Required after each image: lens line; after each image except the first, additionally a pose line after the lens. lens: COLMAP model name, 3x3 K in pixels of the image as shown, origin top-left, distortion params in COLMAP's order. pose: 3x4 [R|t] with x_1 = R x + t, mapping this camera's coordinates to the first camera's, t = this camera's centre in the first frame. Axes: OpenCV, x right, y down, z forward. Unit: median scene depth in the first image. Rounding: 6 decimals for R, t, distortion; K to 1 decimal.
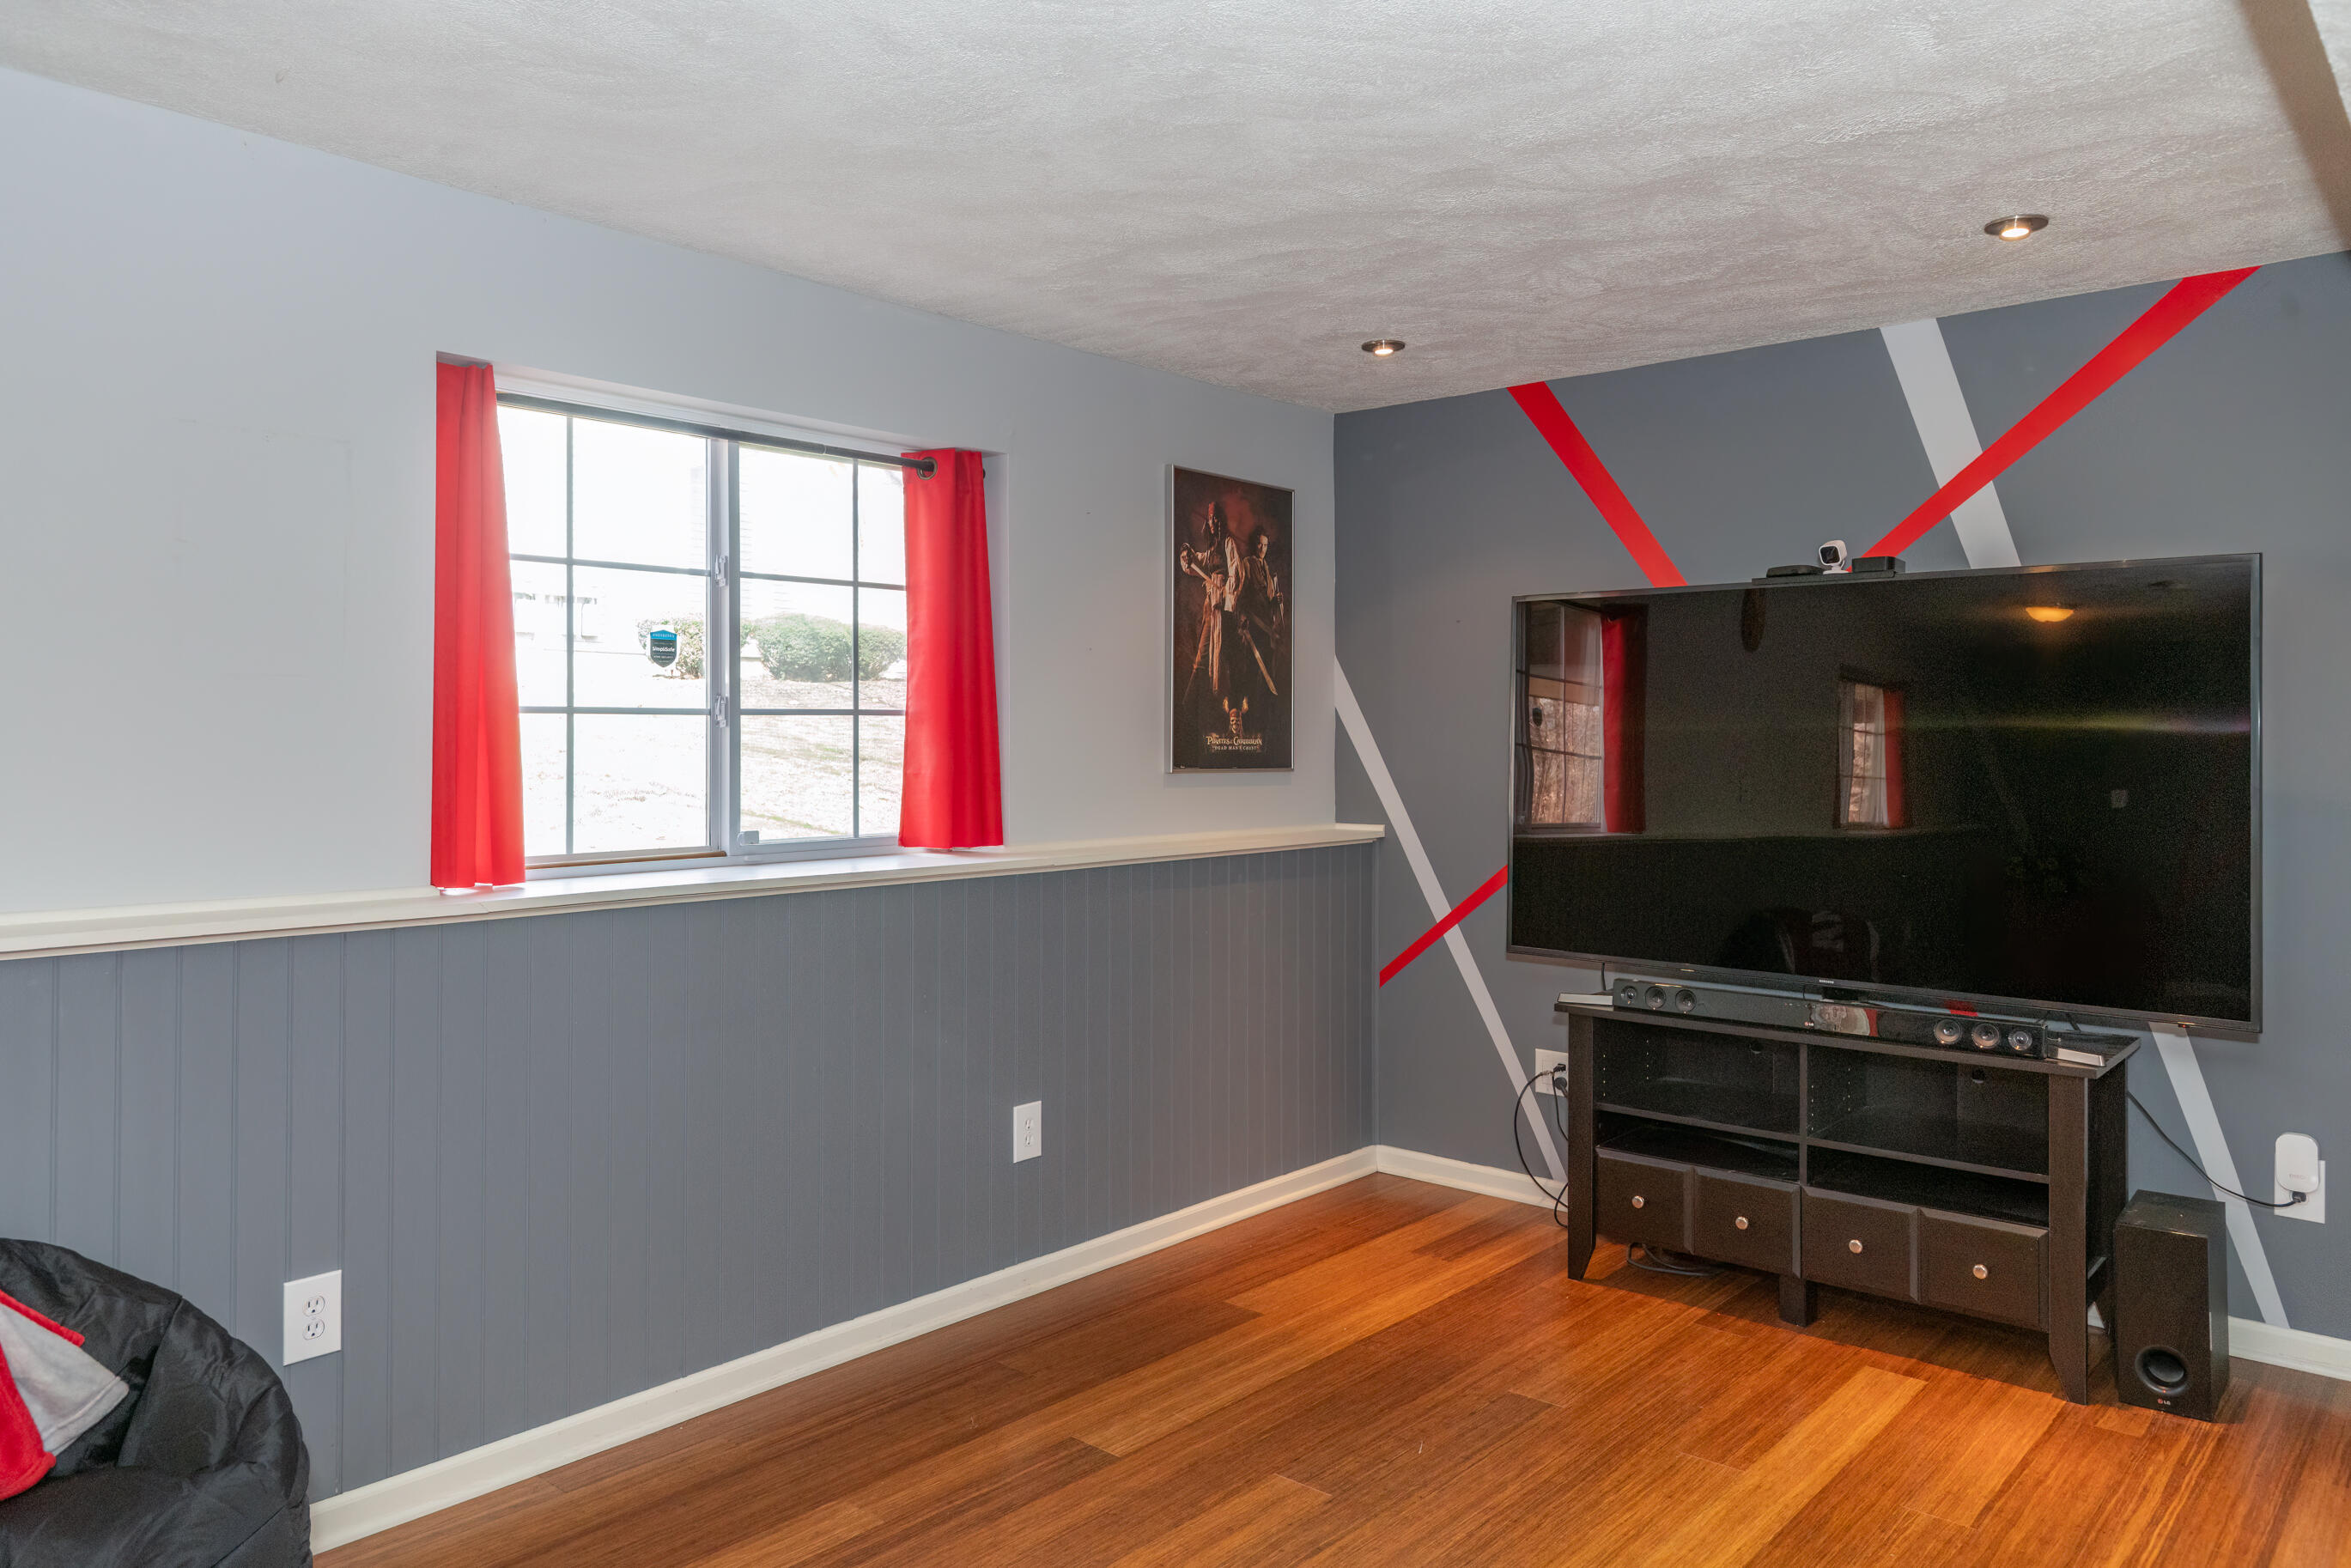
lens RADIAL K [[1567.6, 0, 1173.5], [0, 1567.6, 721.6], [0, 0, 1]] dist [-0.003256, -0.001096]
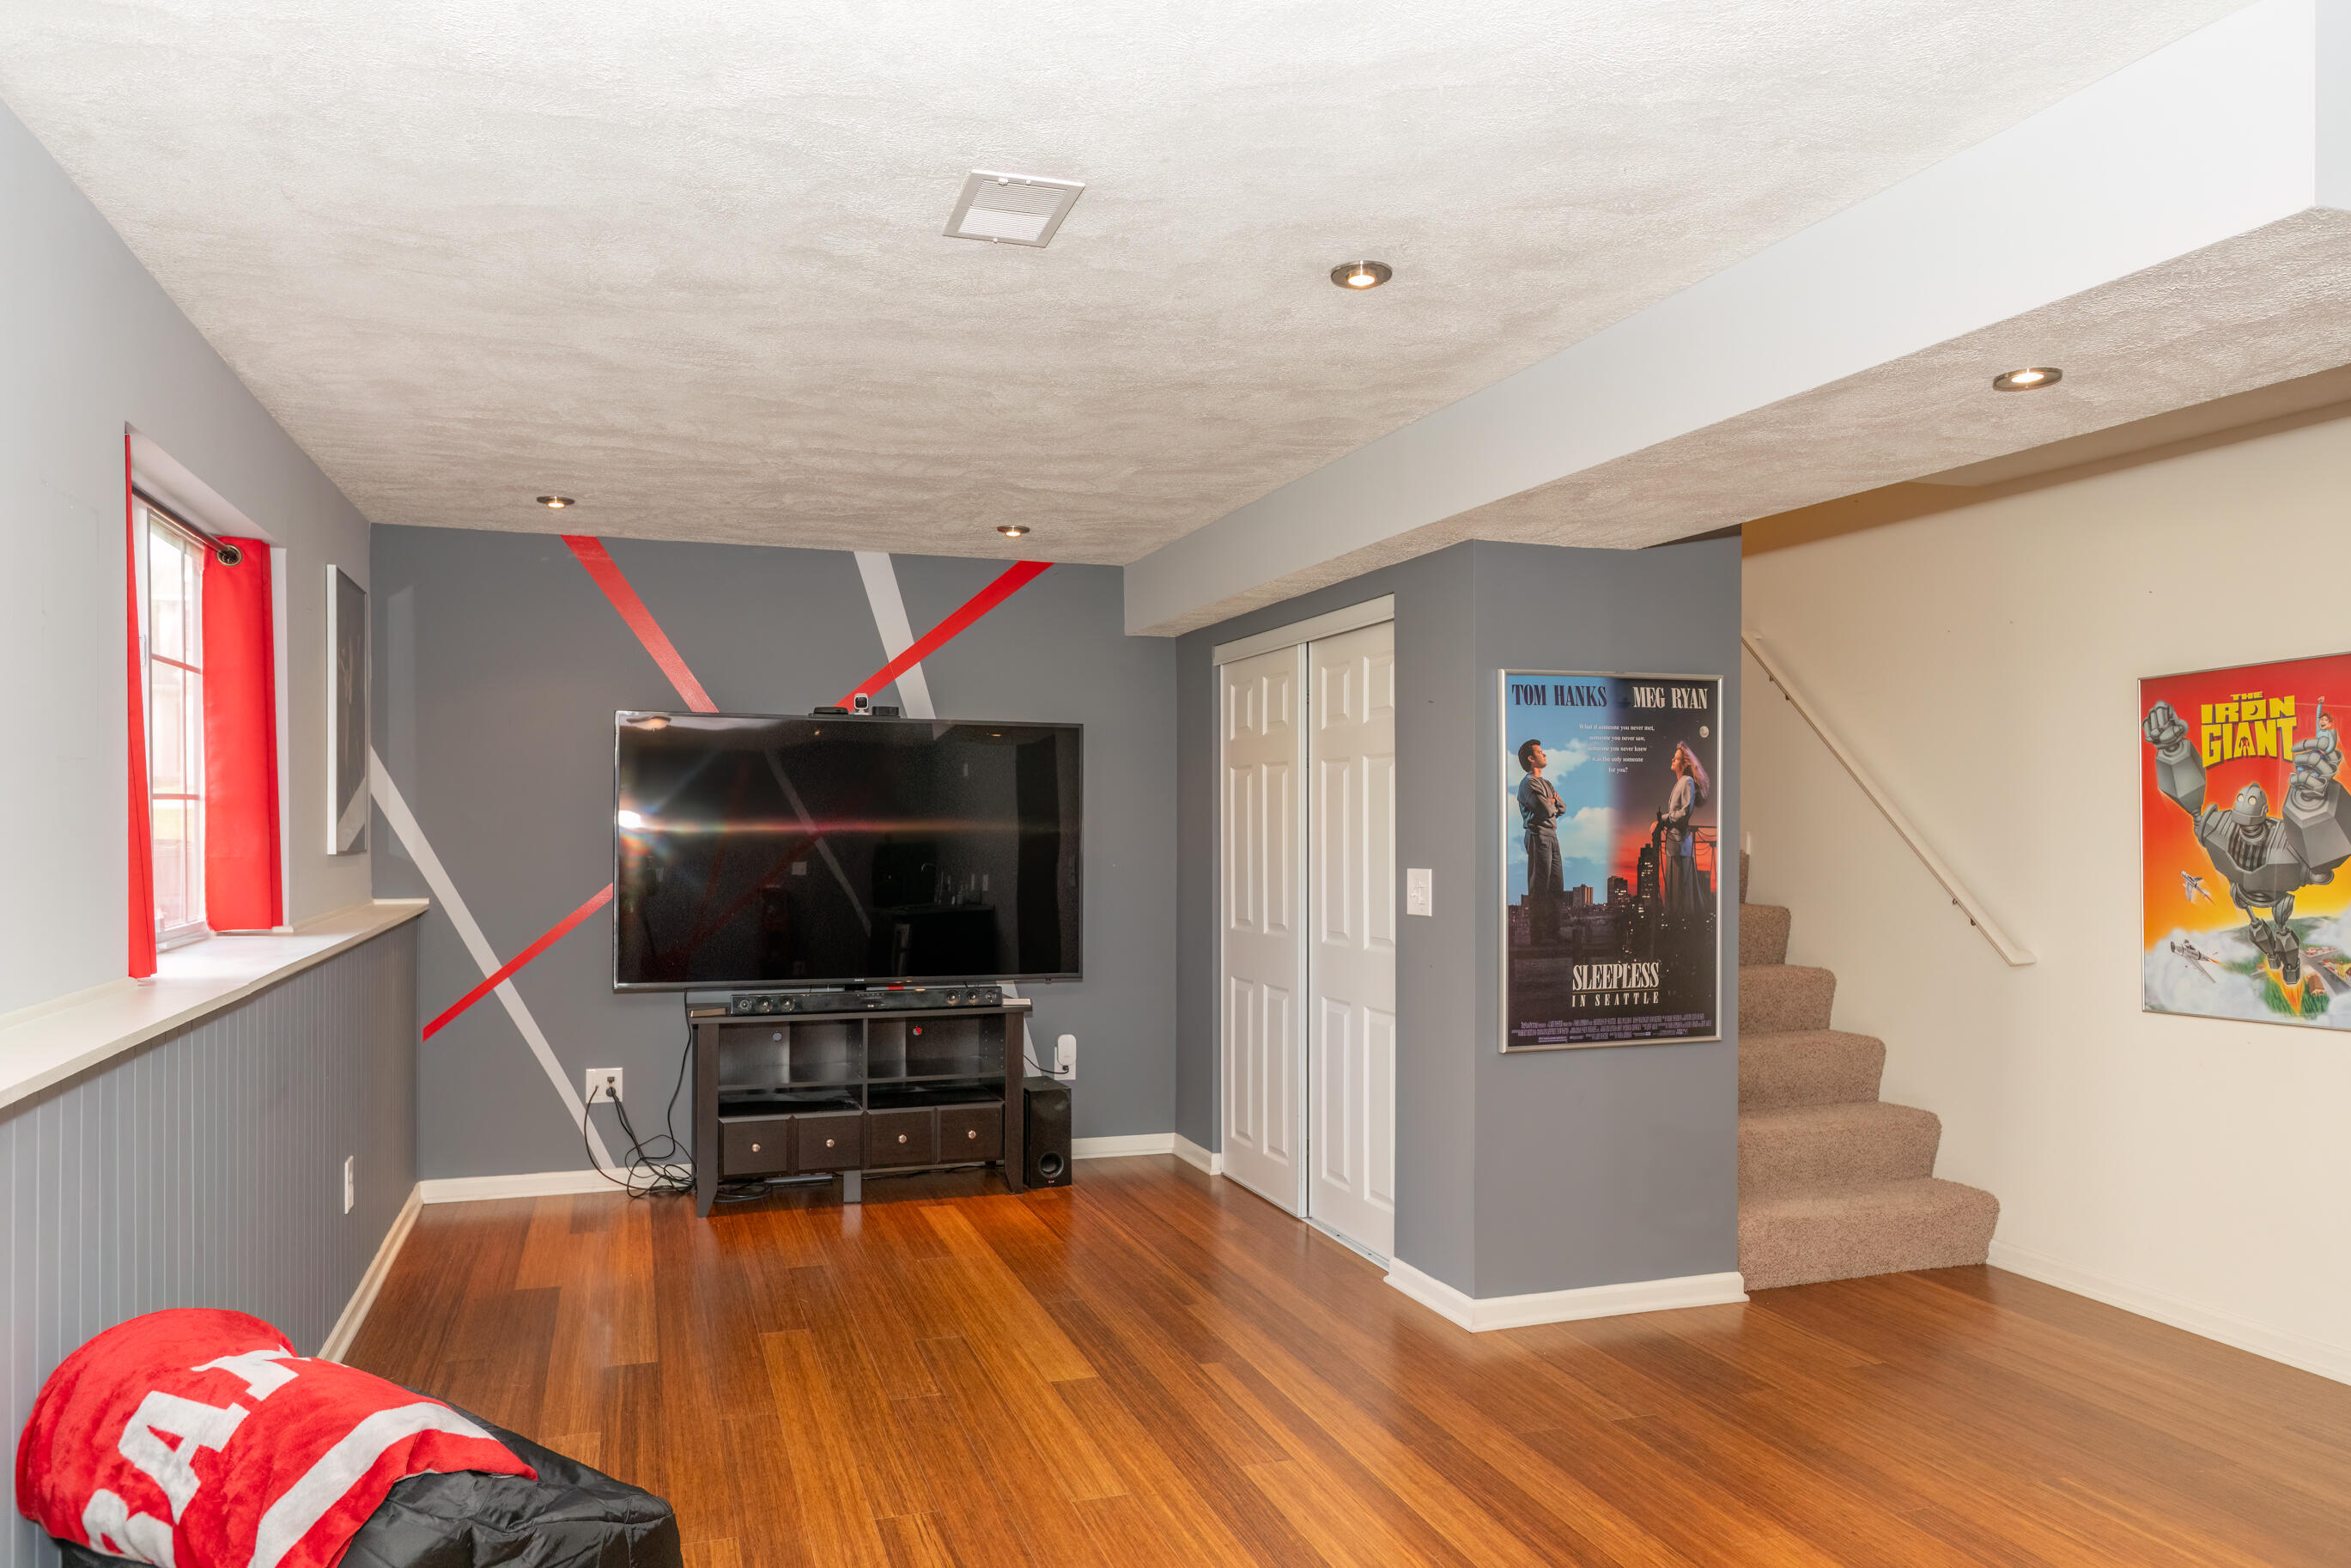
lens RADIAL K [[1567.6, 0, 1154.5], [0, 1567.6, 817.6], [0, 0, 1]] dist [-0.003256, -0.001096]
pose [[0.507791, 0.000211, 0.861480, -0.755959], [-0.010652, 0.999925, 0.006033, -0.005813], [-0.861414, -0.012240, 0.507755, -0.030795]]
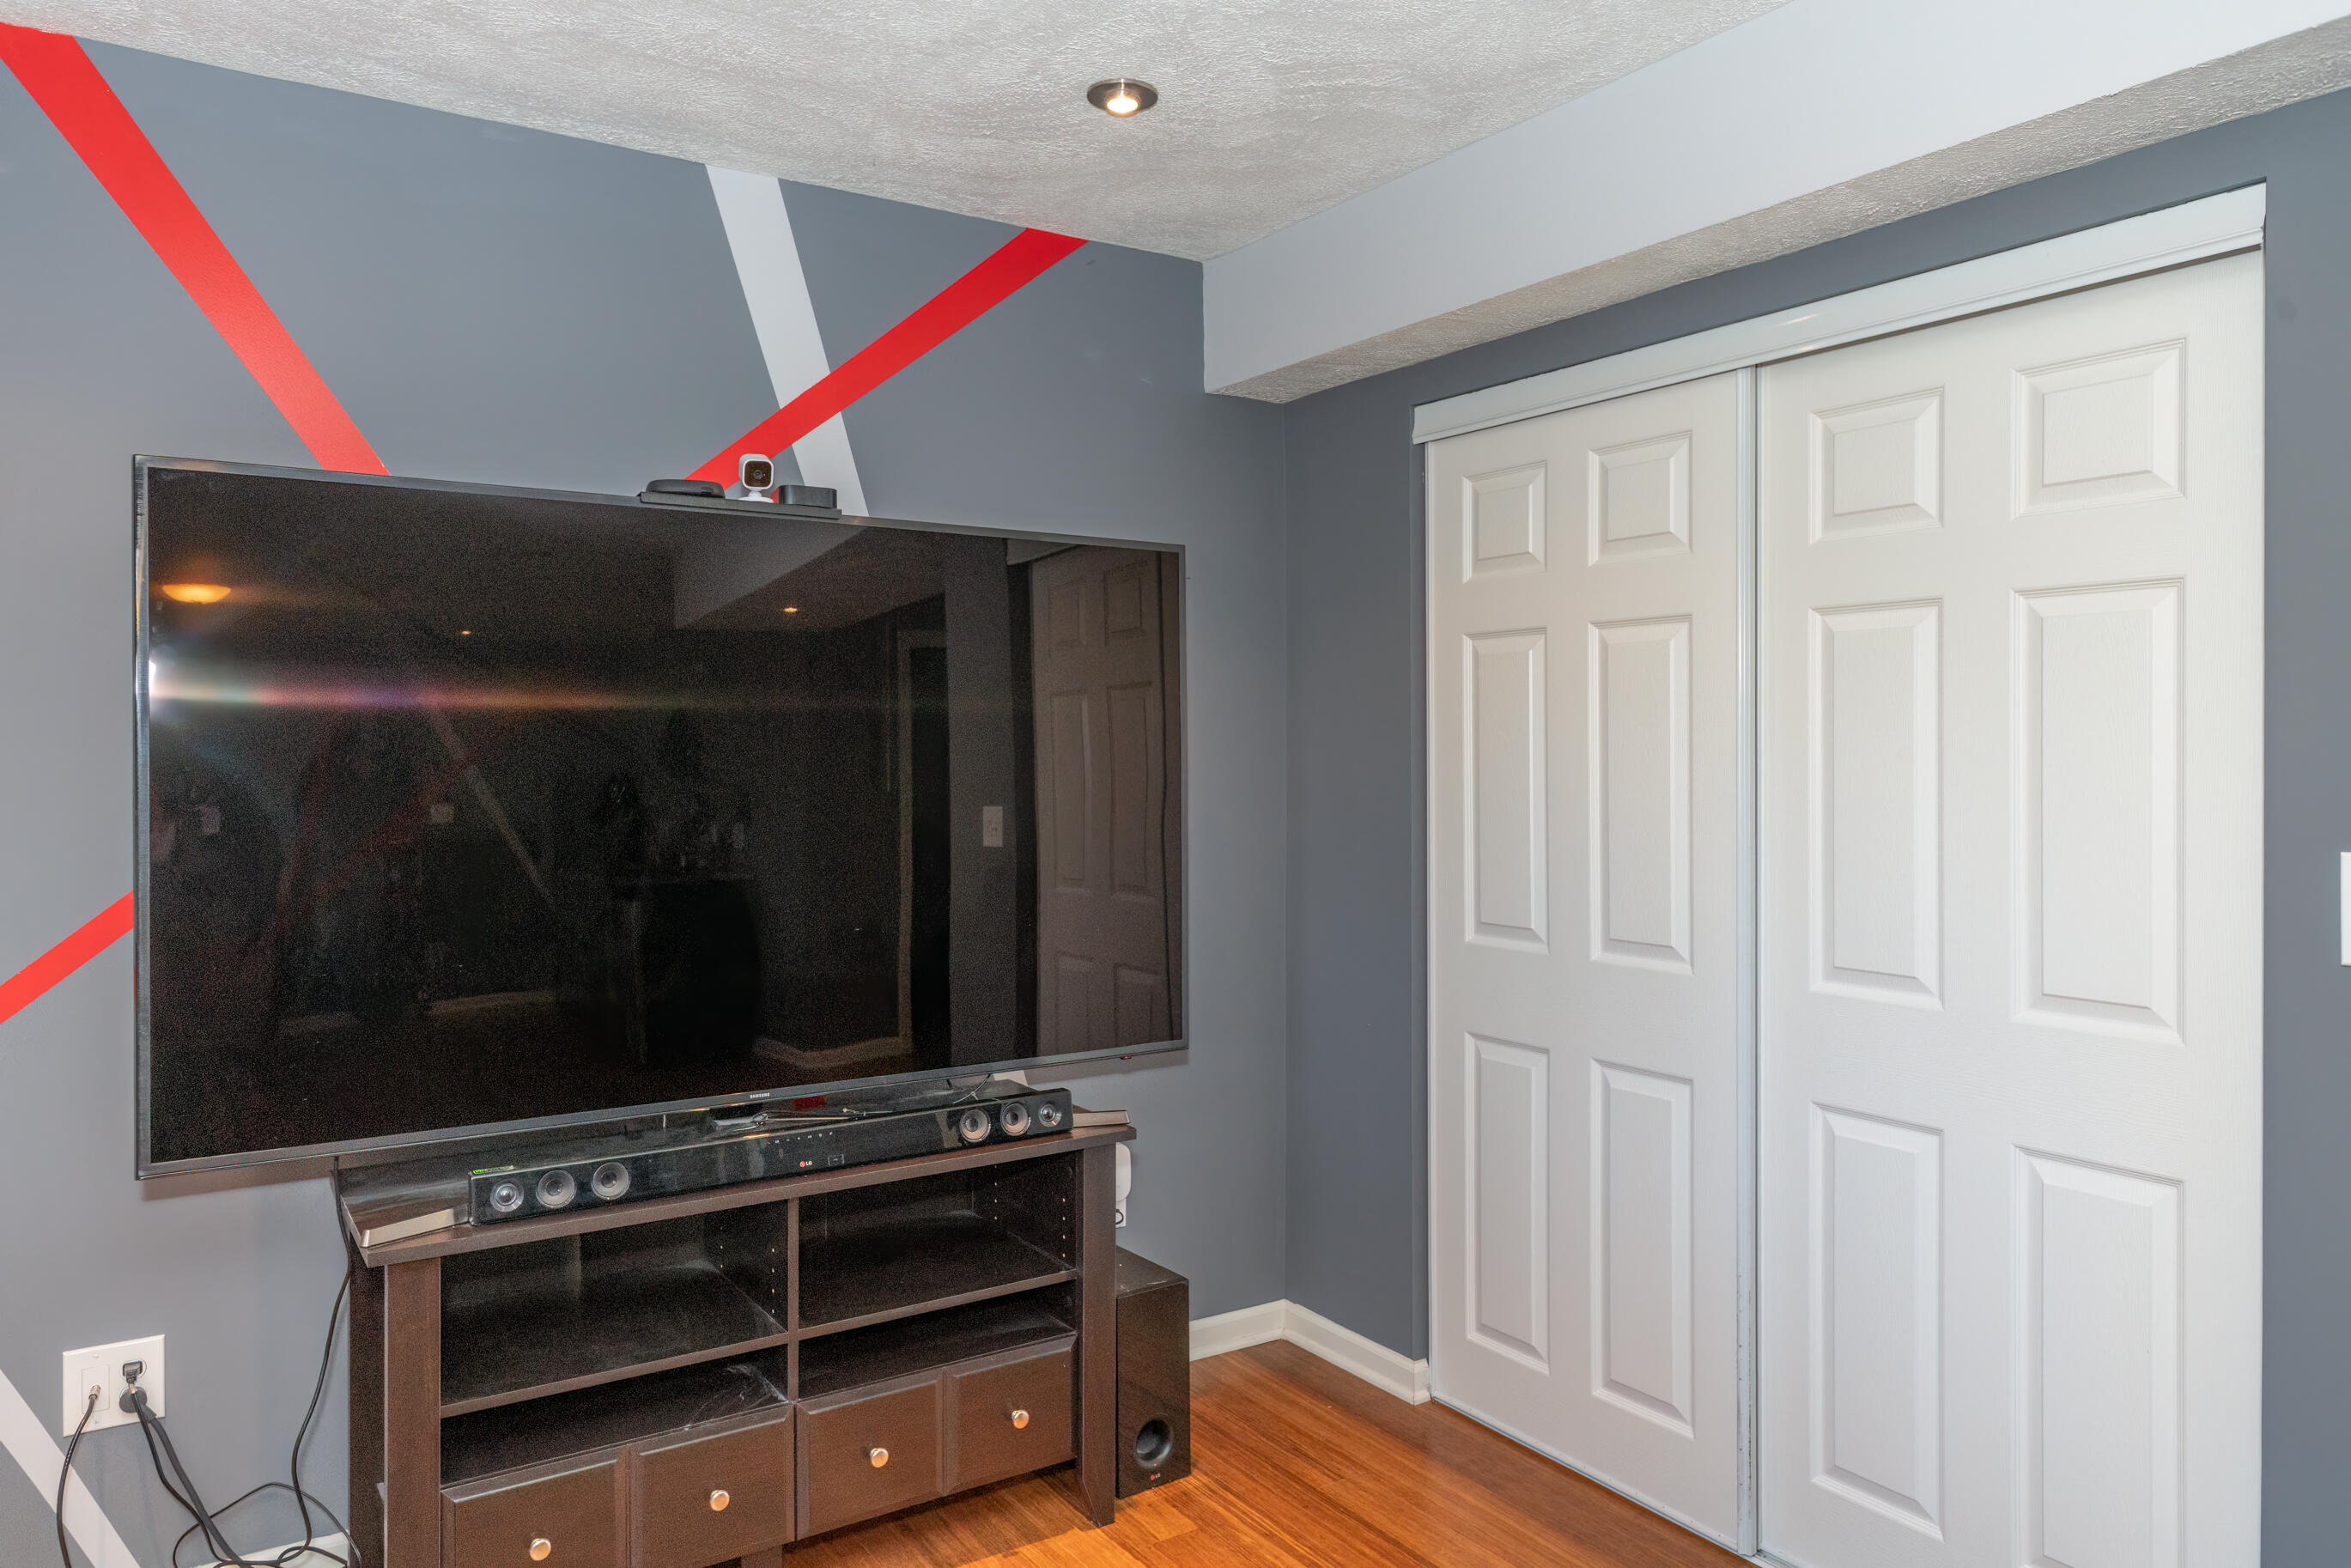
lens RADIAL K [[1567.6, 0, 1166.4], [0, 1567.6, 763.7], [0, 0, 1]] dist [-0.003256, -0.001096]
pose [[0.275126, -0.014961, 0.961292, -0.190816], [-0.008765, 0.999798, 0.018069, 0.006615], [-0.961368, -0.013397, 0.274939, 0.634339]]
